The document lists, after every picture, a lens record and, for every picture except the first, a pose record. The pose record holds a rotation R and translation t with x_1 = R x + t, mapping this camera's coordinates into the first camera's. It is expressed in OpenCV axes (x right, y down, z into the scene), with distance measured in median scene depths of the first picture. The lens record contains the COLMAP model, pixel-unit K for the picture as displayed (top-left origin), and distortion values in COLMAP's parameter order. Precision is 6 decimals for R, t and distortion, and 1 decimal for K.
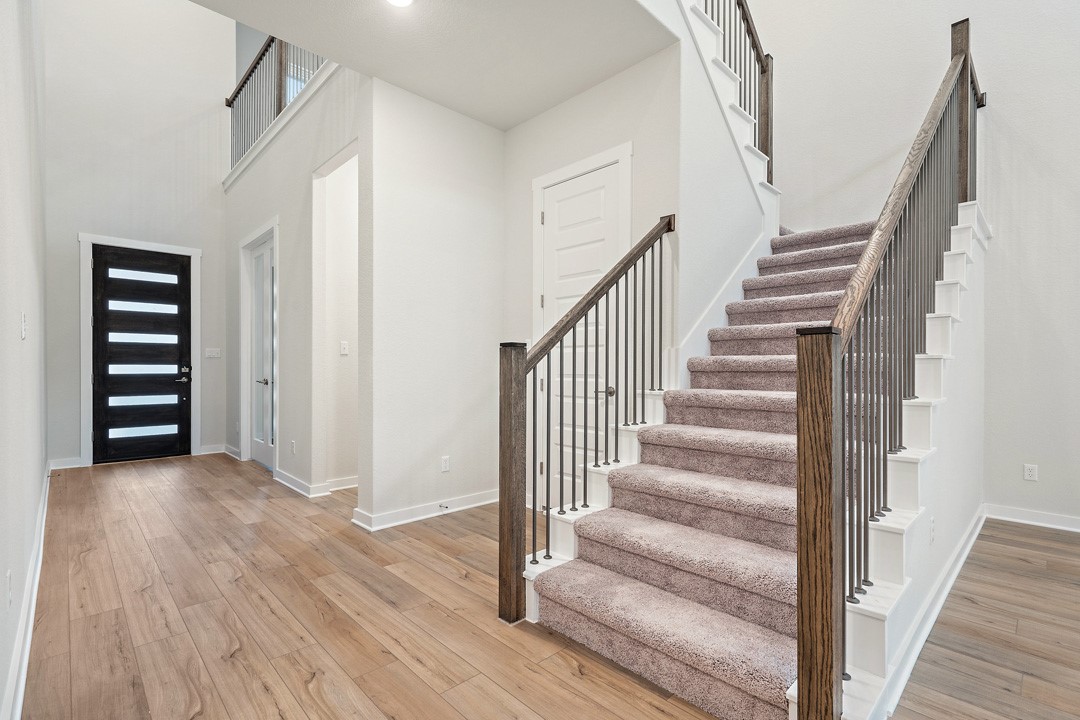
lens RADIAL K [[498.8, 0, 533.4], [0, 498.8, 363.5], [0, 0, 1]] dist [-0.000846, 0.000422]
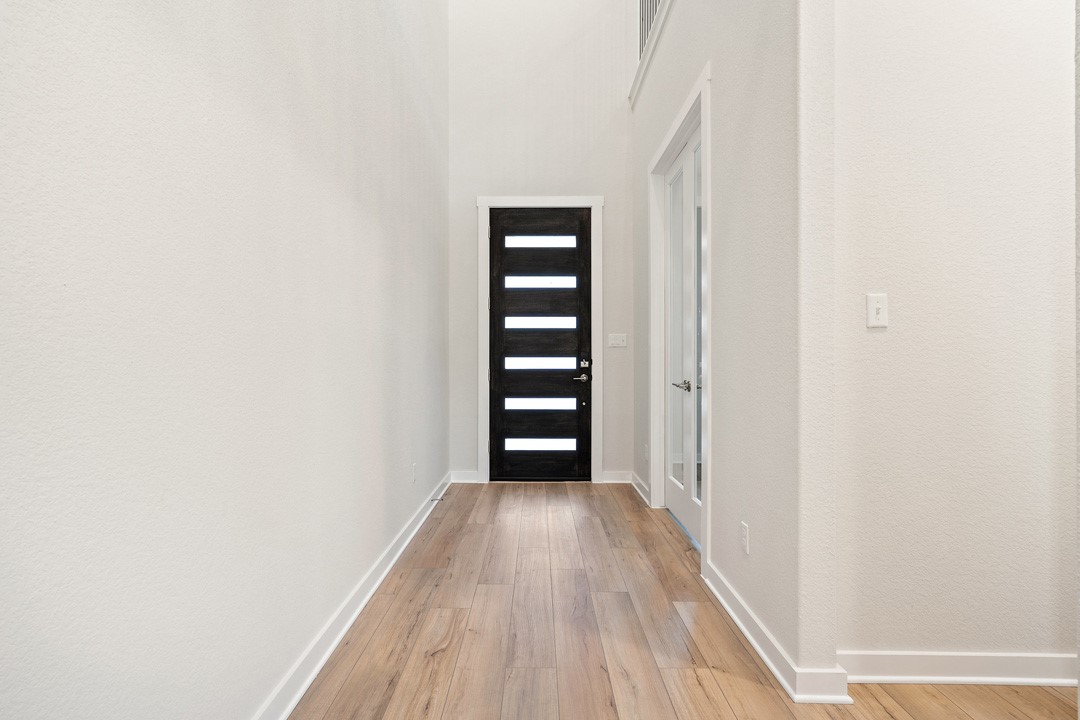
lens RADIAL K [[535.9, 0, 536.6], [0, 535.9, 365.2], [0, 0, 1]] dist [0.001720, 0.001476]
pose [[0.724975, 0.005581, -0.688752, -0.220103], [0.003967, 0.999917, 0.012277, 0.004724], [0.688763, -0.011633, 0.724893, 0.402440]]
